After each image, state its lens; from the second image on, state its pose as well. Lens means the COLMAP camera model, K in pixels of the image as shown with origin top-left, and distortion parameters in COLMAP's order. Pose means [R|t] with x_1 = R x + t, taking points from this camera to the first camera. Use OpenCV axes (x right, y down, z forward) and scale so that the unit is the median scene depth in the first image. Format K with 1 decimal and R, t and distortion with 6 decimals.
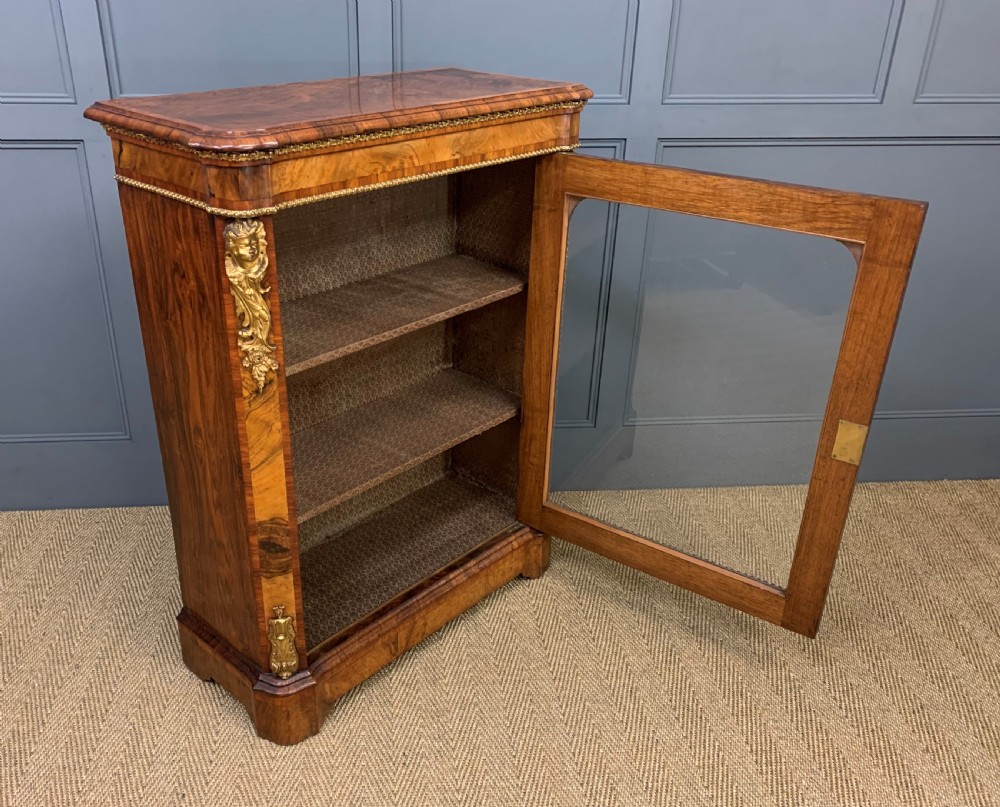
lens RADIAL K [[973.4, 0, 500.0], [0, 973.4, 403.5], [0, 0, 1]] dist [0.219659, -0.546646]
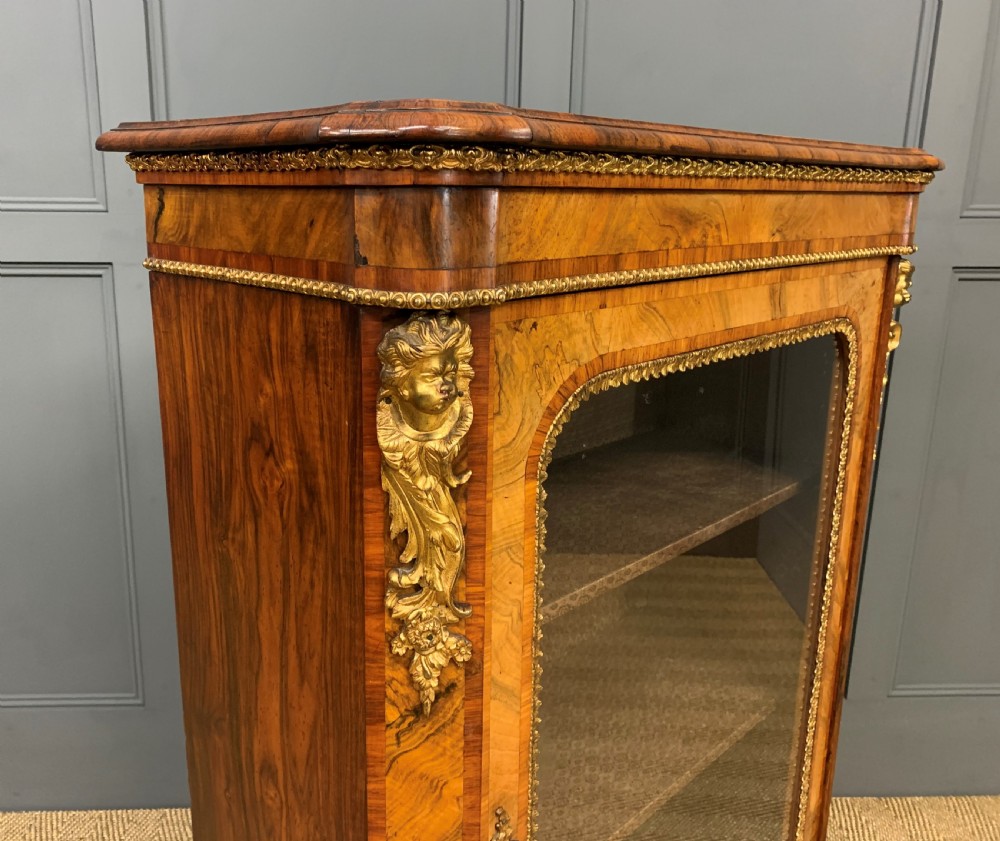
lens RADIAL K [[956.5, 0, 500.0], [0, 956.5, 420.5], [0, 0, 1]] dist [0.118551, -0.163781]
pose [[0.999648, 0.010920, -0.024181, -0.205536], [-0.015168, 0.982970, -0.183137, -0.062160], [0.021770, 0.183439, 0.982790, 0.566841]]
